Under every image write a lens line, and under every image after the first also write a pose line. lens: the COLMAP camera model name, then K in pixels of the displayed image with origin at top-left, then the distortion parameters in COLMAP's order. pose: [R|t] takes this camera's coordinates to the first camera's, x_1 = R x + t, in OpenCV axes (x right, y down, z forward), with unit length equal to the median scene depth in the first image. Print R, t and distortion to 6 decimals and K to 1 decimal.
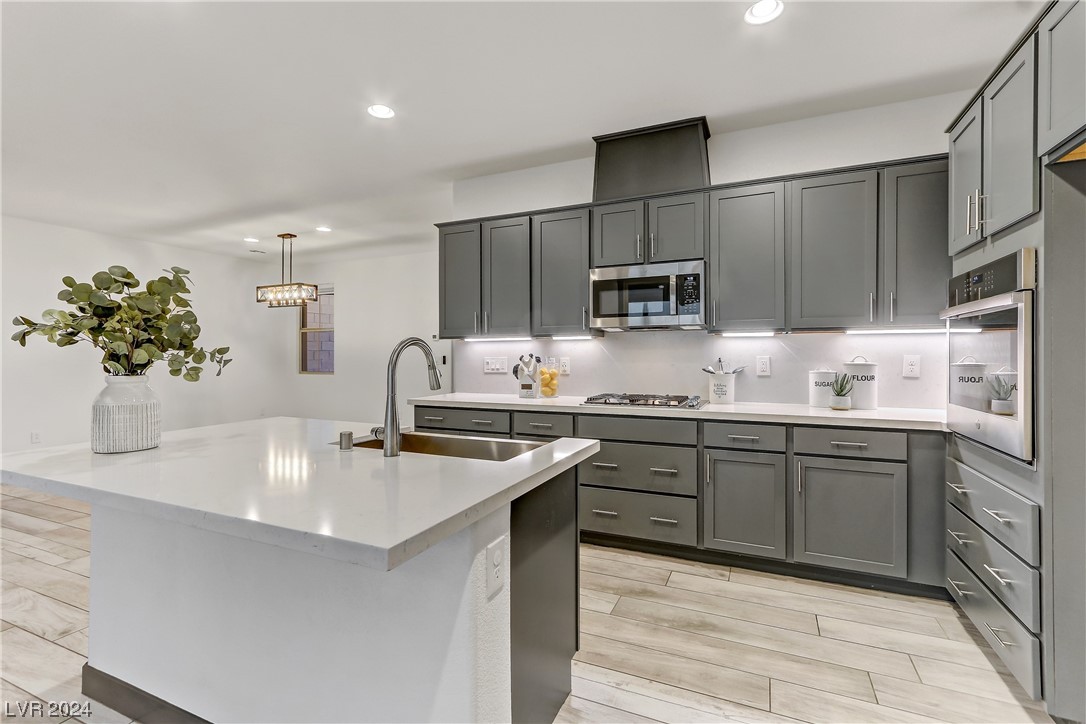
lens RADIAL K [[493.8, 0, 547.2], [0, 493.8, 354.2], [0, 0, 1]] dist [0.005264, 0.000457]
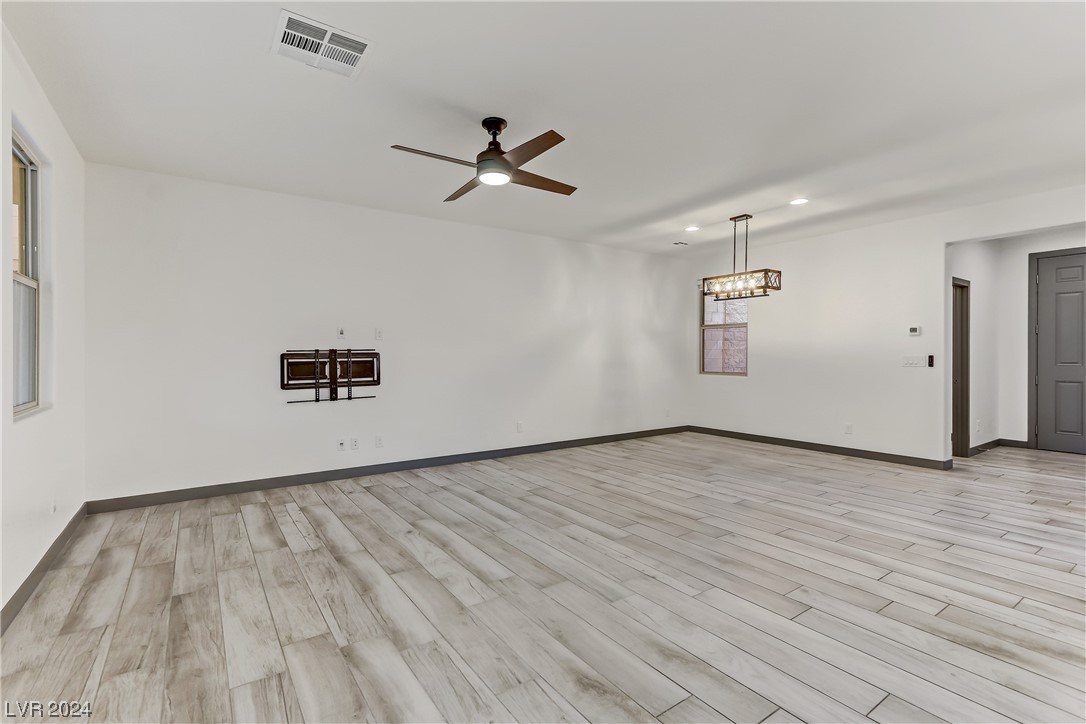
lens RADIAL K [[500.4, 0, 543.4], [0, 500.4, 352.0], [0, 0, 1]] dist [0.008875, 0.000680]
pose [[0.857984, -0.000442, -0.513677, -0.585291], [-0.001241, 0.999995, -0.002933, 0.003310], [0.513676, 0.003154, 0.857979, 0.091387]]
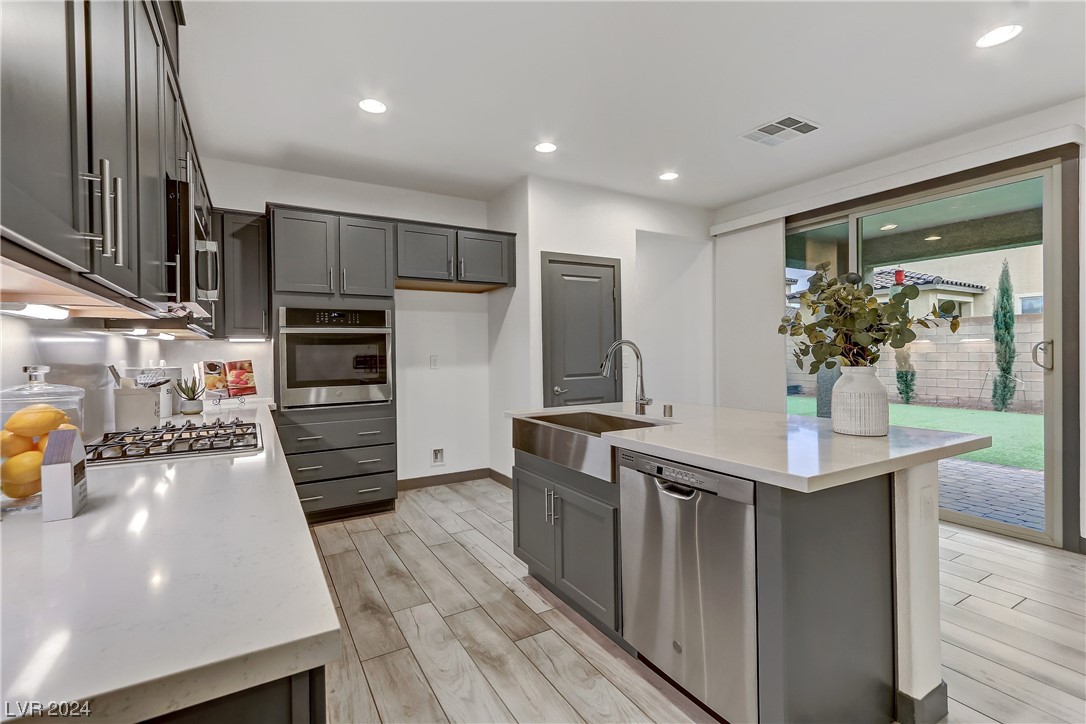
lens RADIAL K [[489.6, 0, 541.7], [0, 489.6, 356.5], [0, 0, 1]] dist [0.001835, 0.000295]
pose [[-0.815857, 0.008439, 0.578193, -0.401367], [0.014821, 0.999870, 0.006320, 0.001258], [-0.578064, 0.013725, -0.815876, 1.023017]]
